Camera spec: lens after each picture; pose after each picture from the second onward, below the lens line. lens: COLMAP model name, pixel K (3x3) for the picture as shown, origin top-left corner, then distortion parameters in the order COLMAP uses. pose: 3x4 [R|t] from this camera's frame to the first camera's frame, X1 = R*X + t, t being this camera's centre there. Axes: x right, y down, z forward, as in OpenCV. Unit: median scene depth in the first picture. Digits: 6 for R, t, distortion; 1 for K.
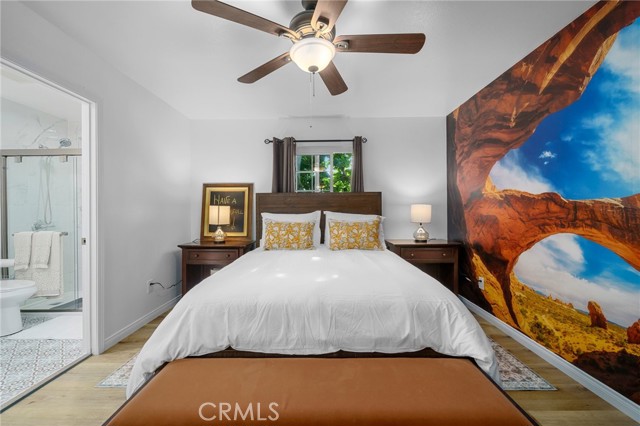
lens RADIAL K [[263.1, 0, 320.4], [0, 263.1, 204.6], [0, 0, 1]] dist [-0.001032, -0.000050]
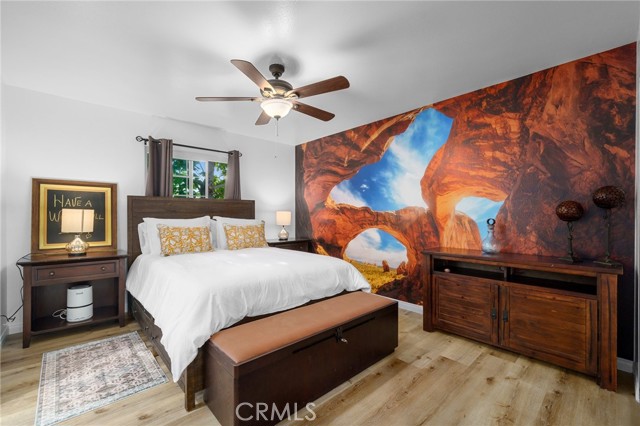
lens RADIAL K [[276.9, 0, 319.3], [0, 276.9, 205.9], [0, 0, 1]] dist [-0.001276, -0.000032]
pose [[0.726179, 0.029238, 0.686883, -0.563988], [-0.019677, 0.999570, -0.021746, -0.002432], [-0.687224, 0.002275, 0.726442, -0.158899]]
